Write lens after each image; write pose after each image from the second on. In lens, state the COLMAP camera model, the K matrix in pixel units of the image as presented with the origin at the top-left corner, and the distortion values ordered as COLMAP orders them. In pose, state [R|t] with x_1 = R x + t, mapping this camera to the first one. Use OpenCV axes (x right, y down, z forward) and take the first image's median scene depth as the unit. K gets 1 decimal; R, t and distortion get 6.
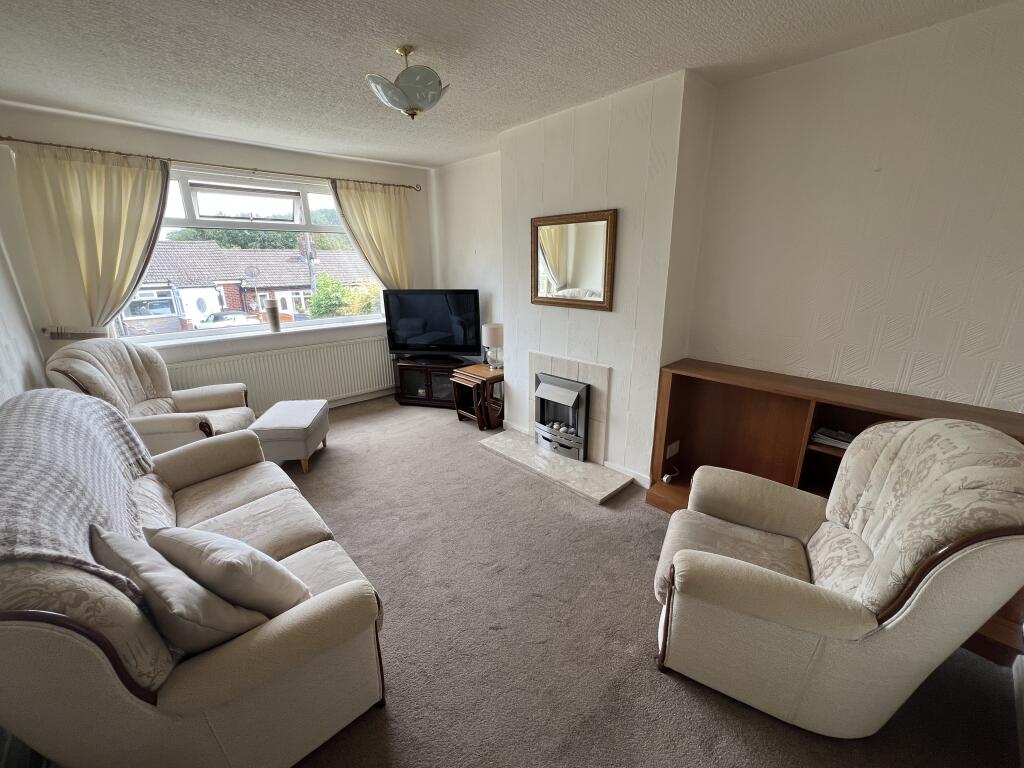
lens RADIAL K [[410.7, 0, 508.9], [0, 410.7, 382.7], [0, 0, 1]] dist [-0.001194, 0.000507]
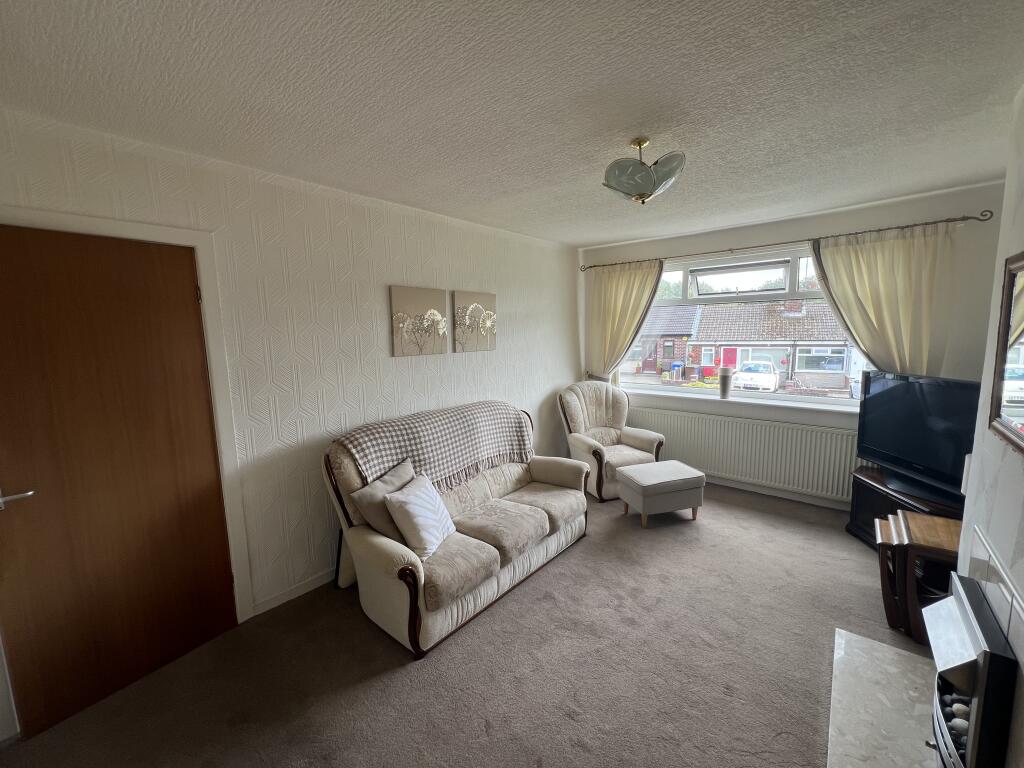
lens RADIAL K [[417.4, 0, 516.3], [0, 417.4, 383.5], [0, 0, 1]] dist [0.014634, 0.000028]
pose [[0.150442, 0.135991, -0.979221, 0.459200], [-0.263093, 0.960283, 0.092941, -0.150274], [0.952969, 0.243644, 0.180246, 0.386629]]
